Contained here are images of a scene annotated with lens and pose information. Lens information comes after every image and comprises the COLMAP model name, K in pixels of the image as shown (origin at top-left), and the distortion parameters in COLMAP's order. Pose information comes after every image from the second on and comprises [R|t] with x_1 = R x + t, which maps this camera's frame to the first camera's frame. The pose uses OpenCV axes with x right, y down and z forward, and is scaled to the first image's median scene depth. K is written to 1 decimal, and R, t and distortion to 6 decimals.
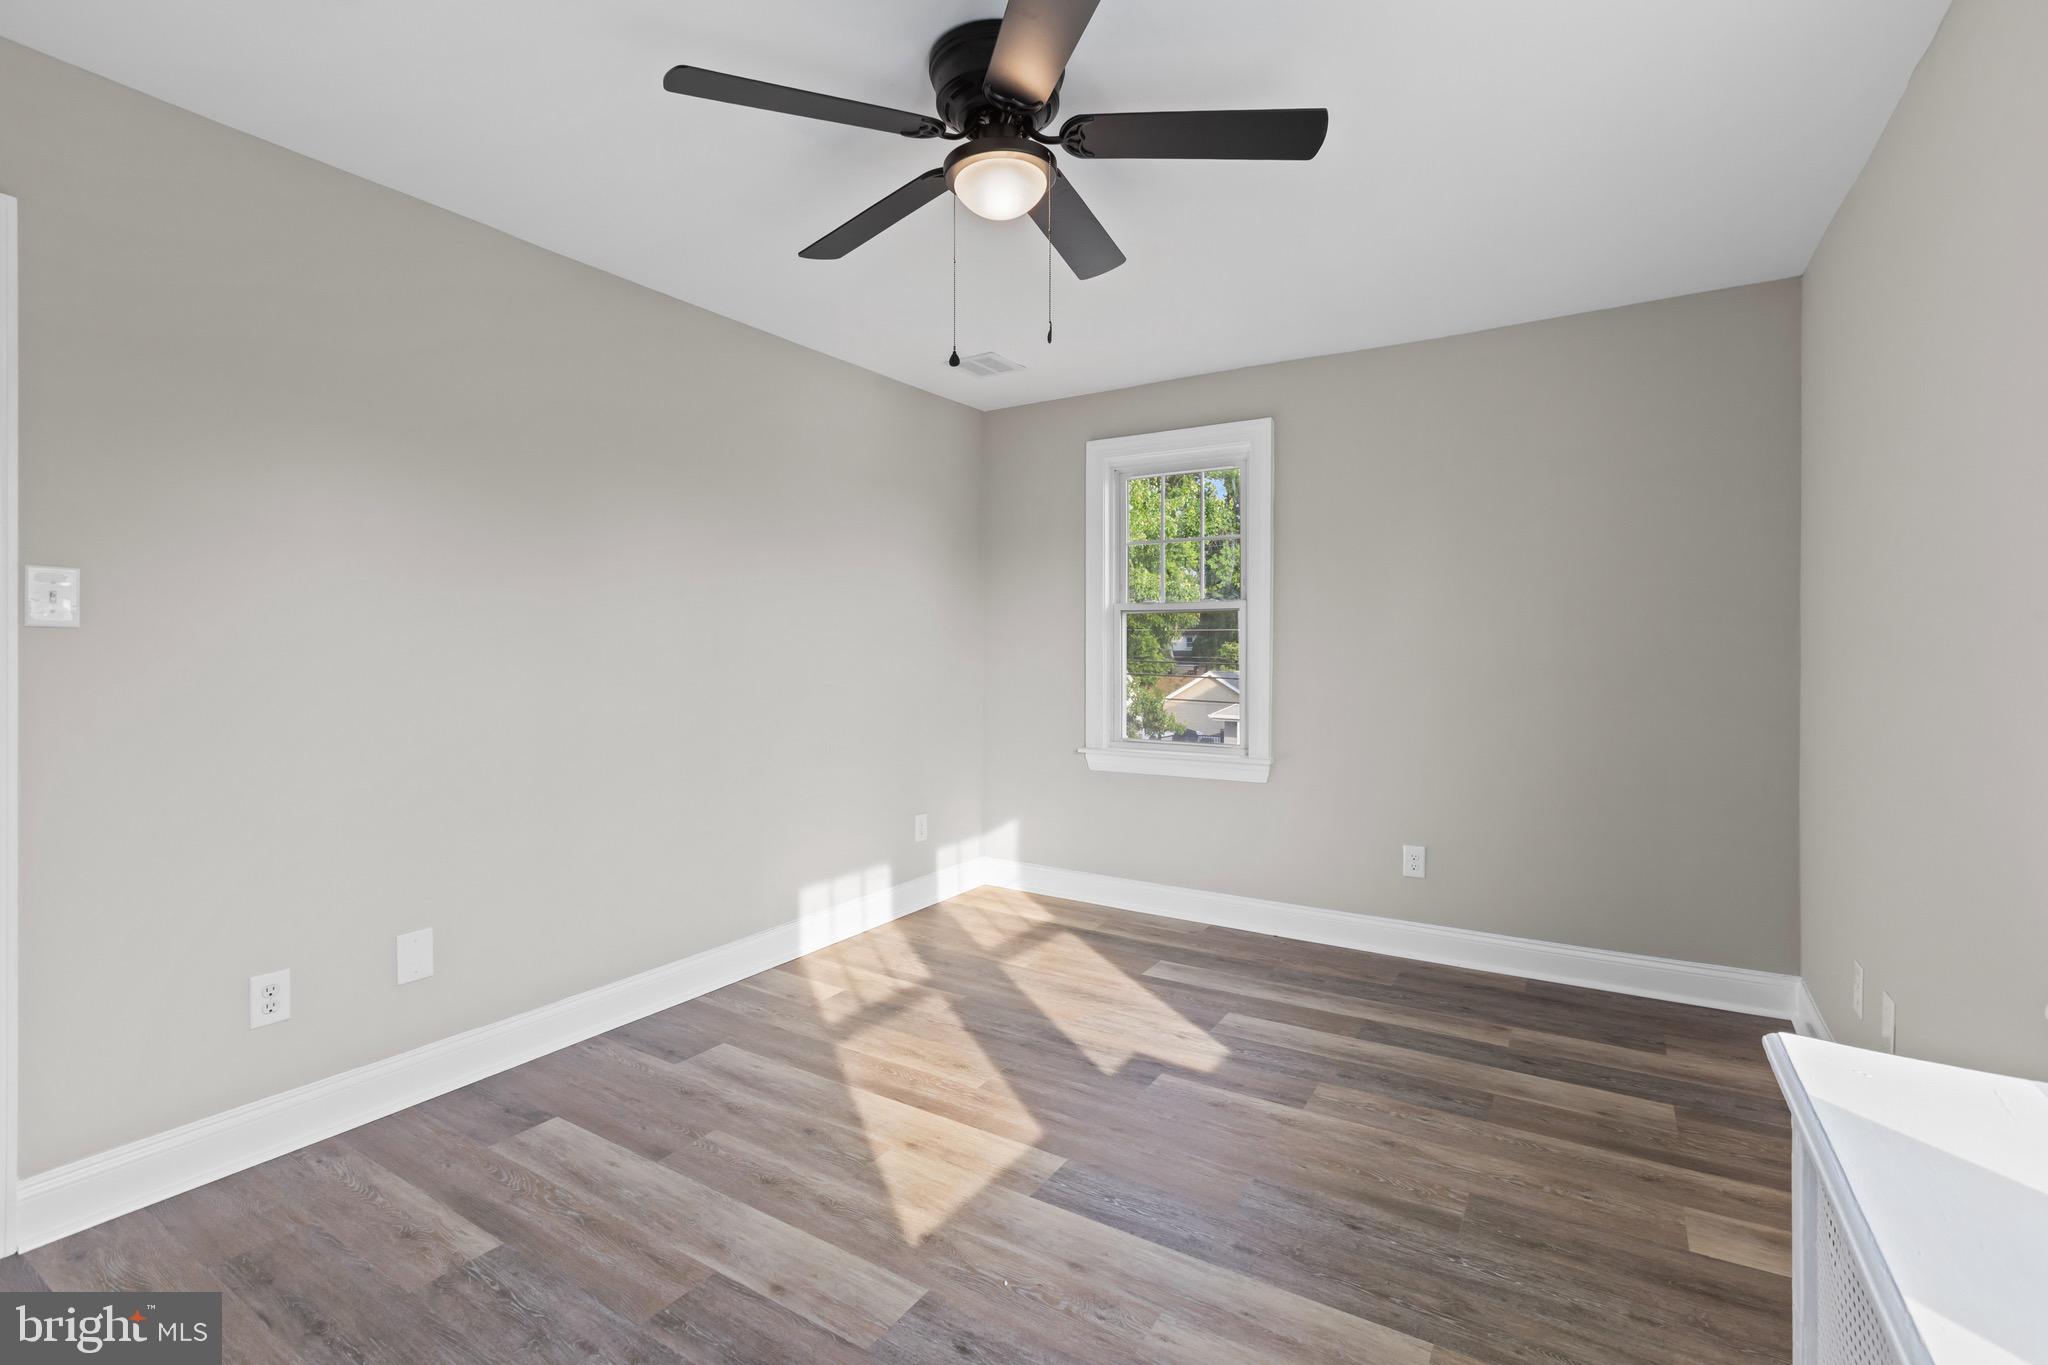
lens RADIAL K [[915.2, 0, 1021.1], [0, 915.2, 664.6], [0, 0, 1]] dist [0.000051, -0.000359]
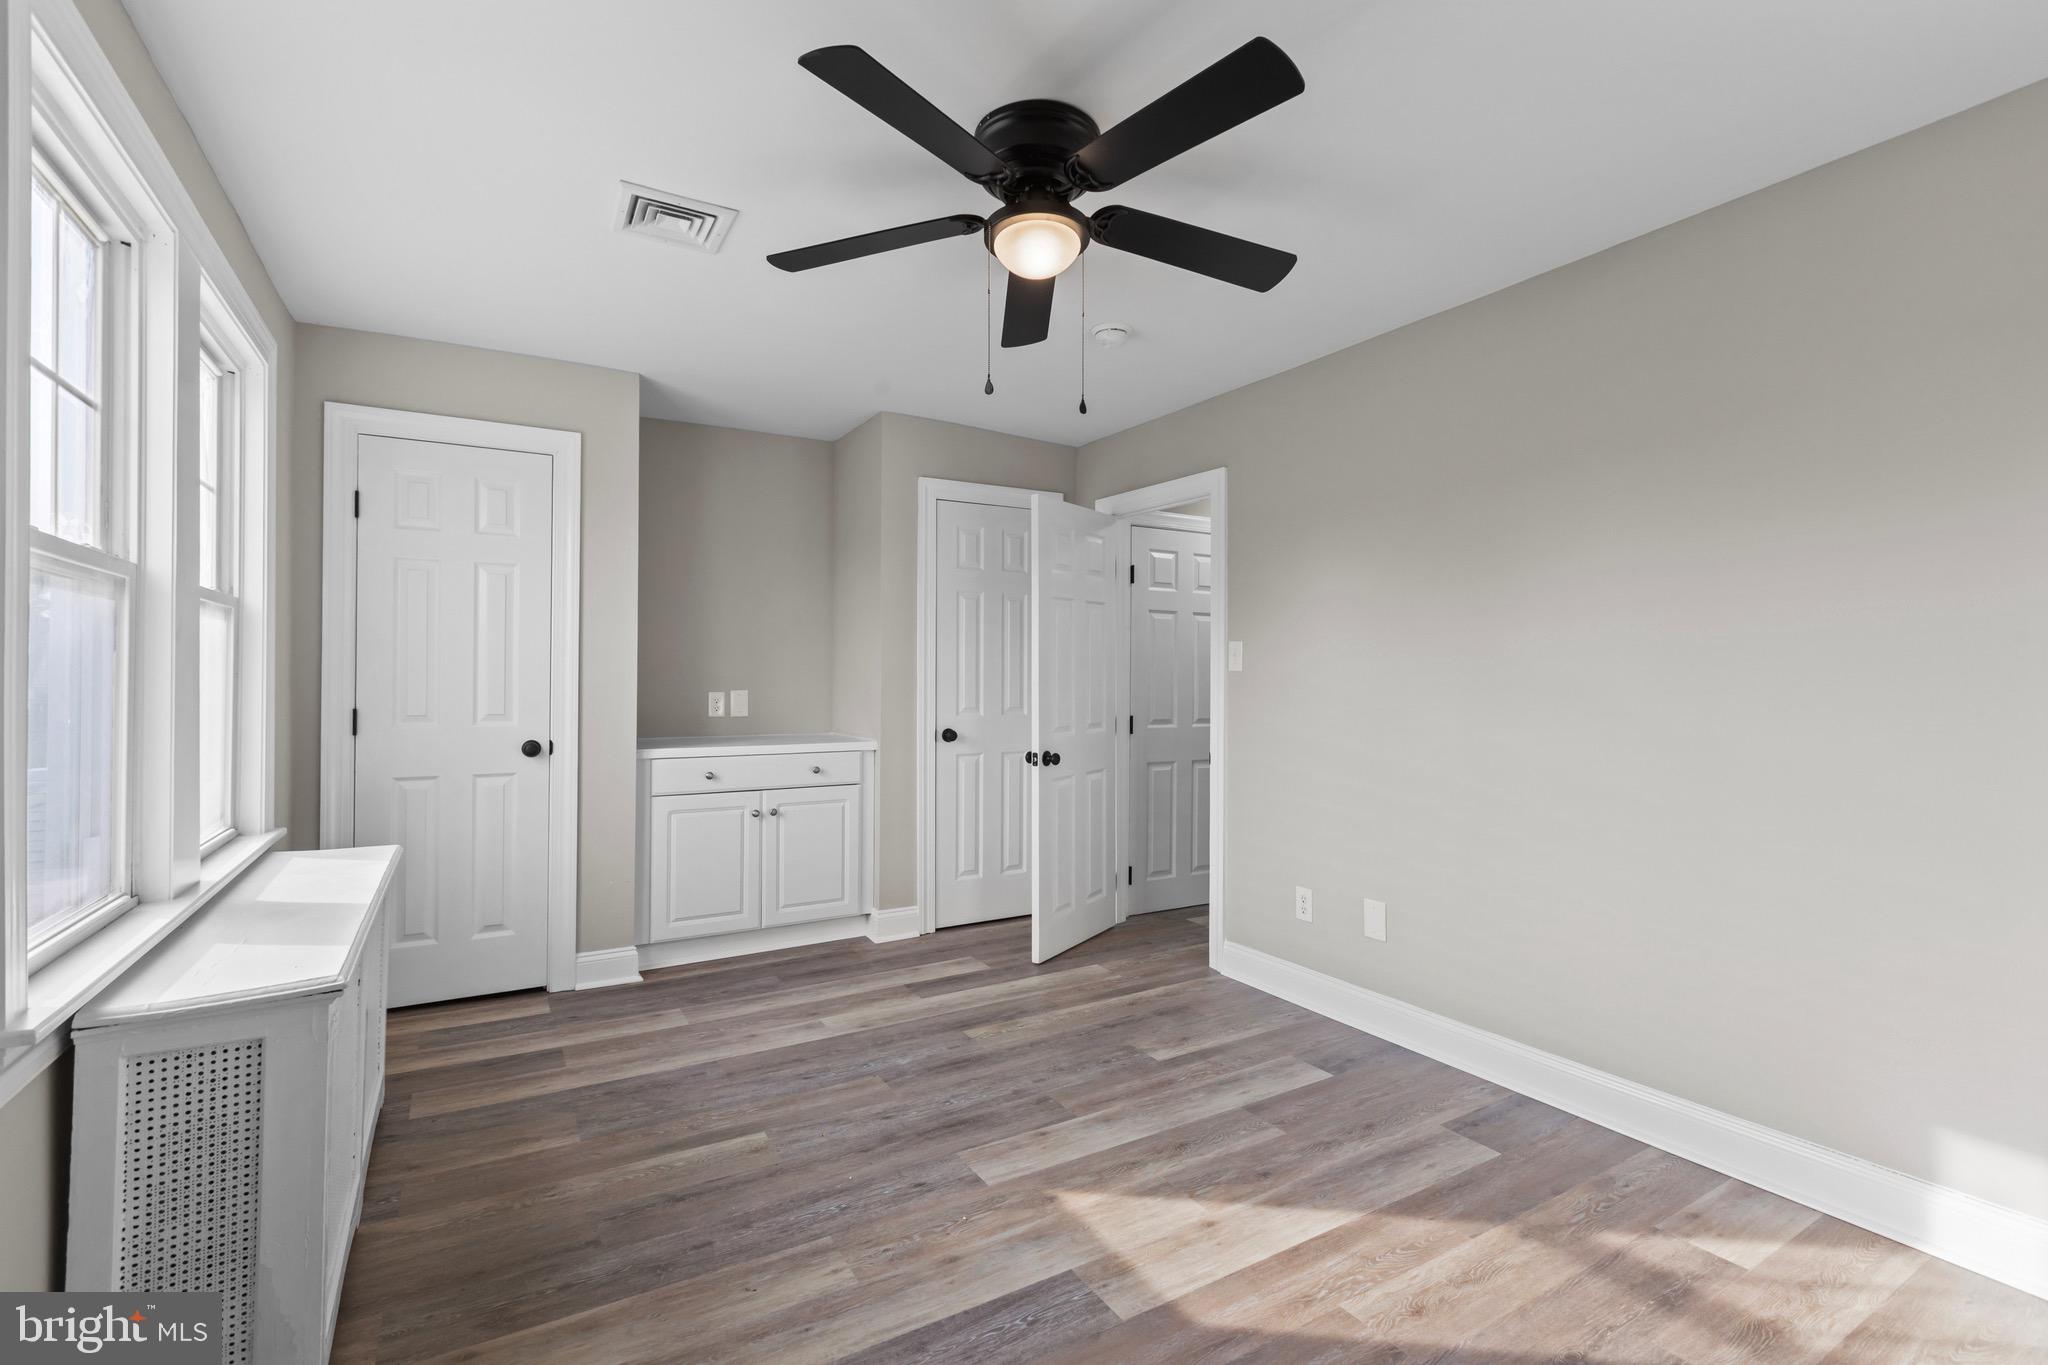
lens RADIAL K [[937.6, 0, 1025.1], [0, 937.6, 683.4], [0, 0, 1]] dist [-0.001488, -0.000347]
pose [[-0.461445, -0.001487, -0.887168, 0.748880], [-0.016601, 0.999838, 0.006959, -0.014760], [0.887014, 0.017939, -0.461394, 1.189339]]
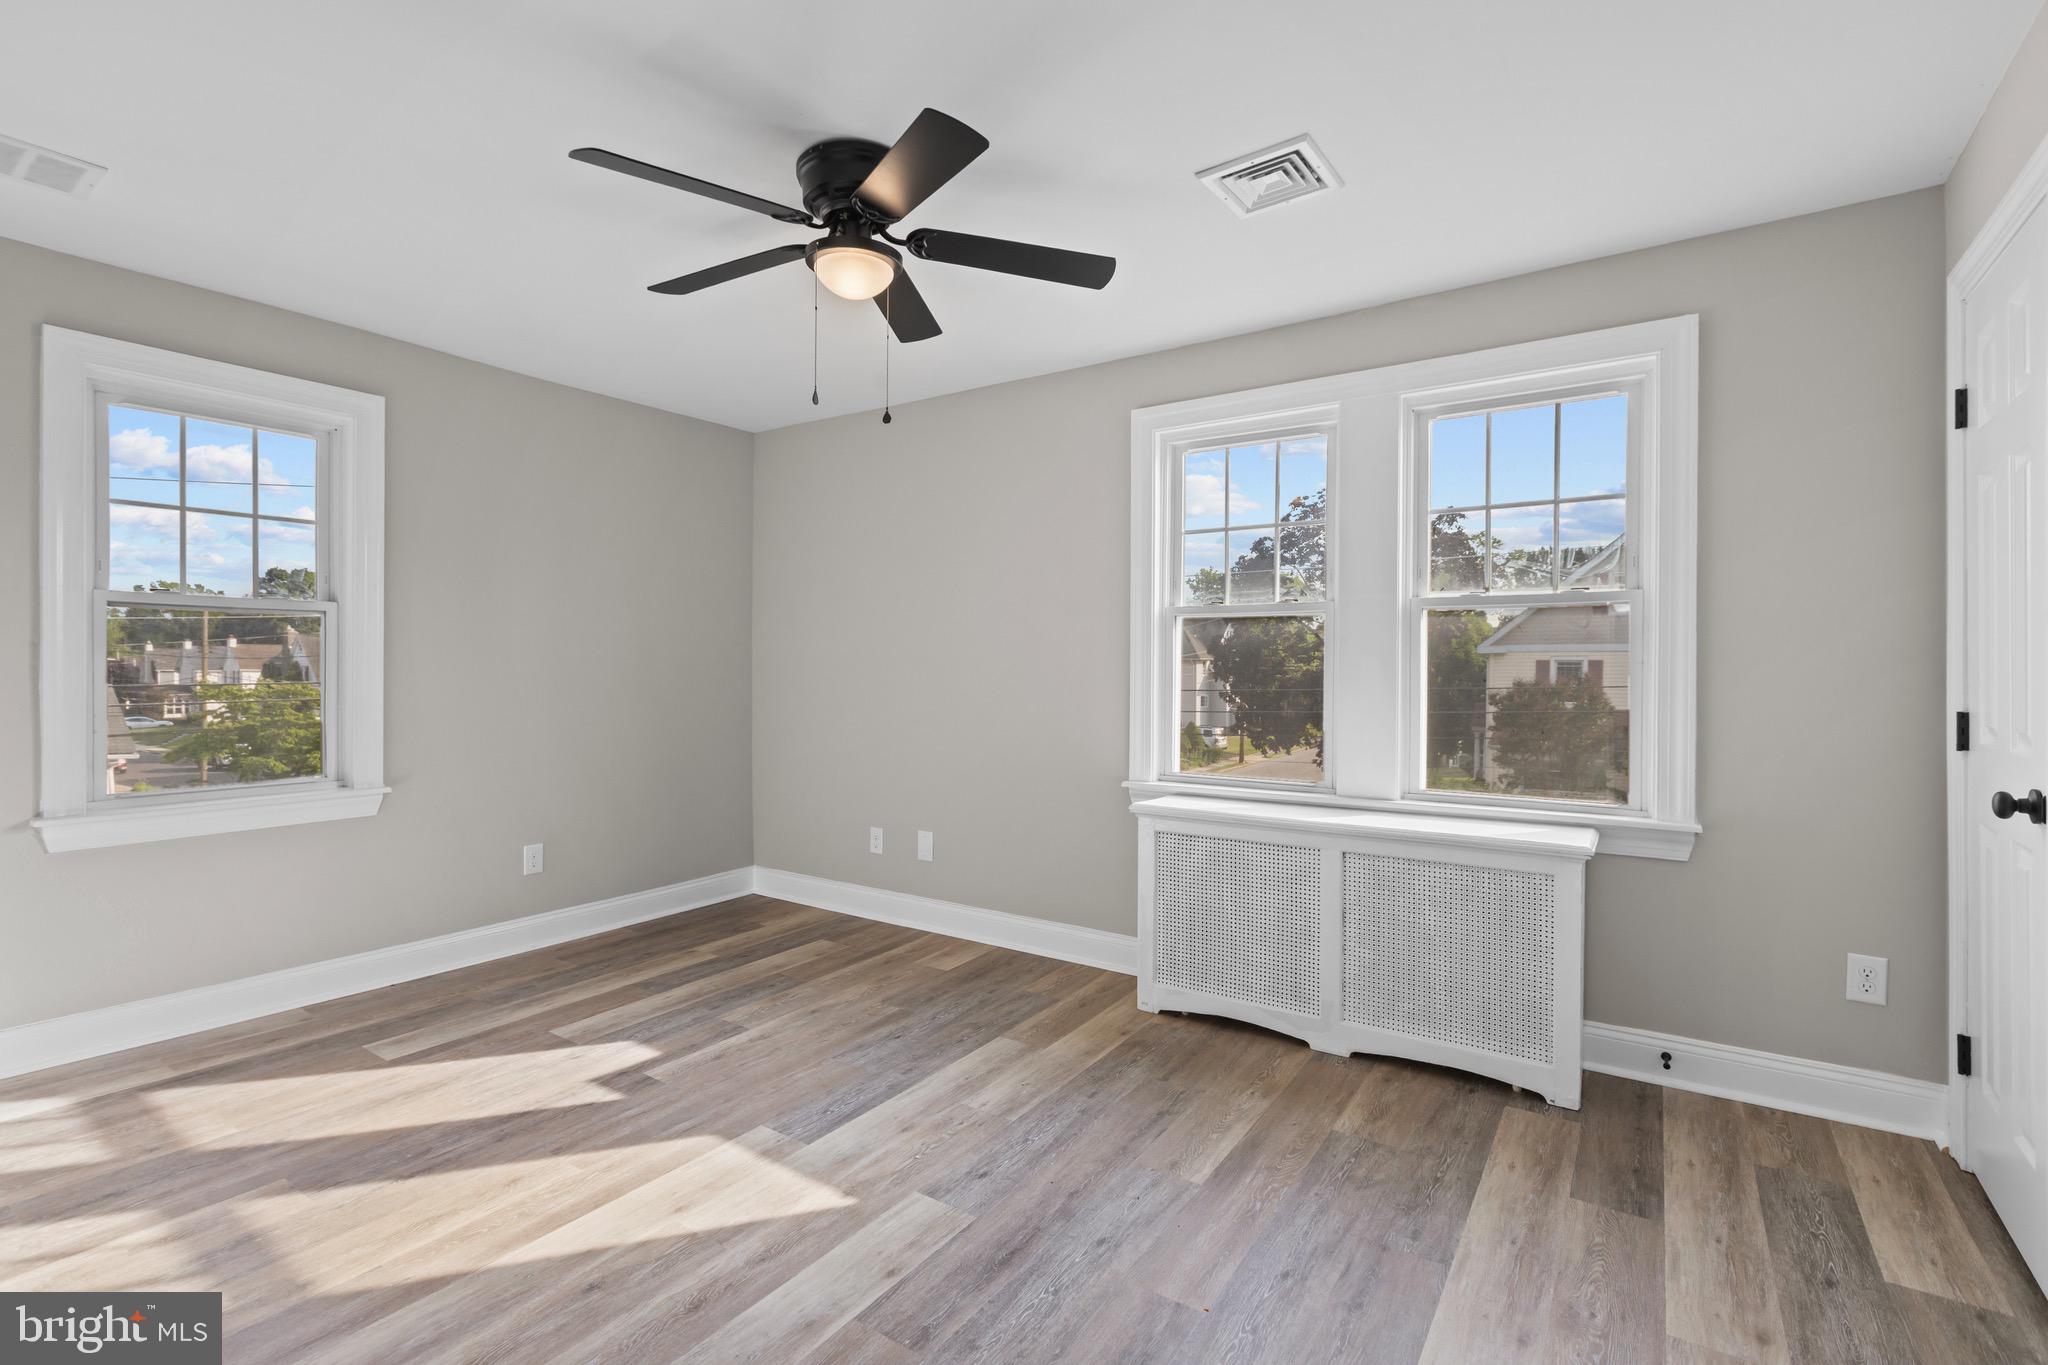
lens RADIAL K [[915.2, 0, 1021.1], [0, 915.2, 664.6], [0, 0, 1]] dist [0.000051, -0.000359]
pose [[0.048988, -0.001043, 0.998799, -0.953717], [0.010704, 0.999943, 0.000519, -0.010804], [-0.998742, 0.010666, 0.048996, 0.578840]]
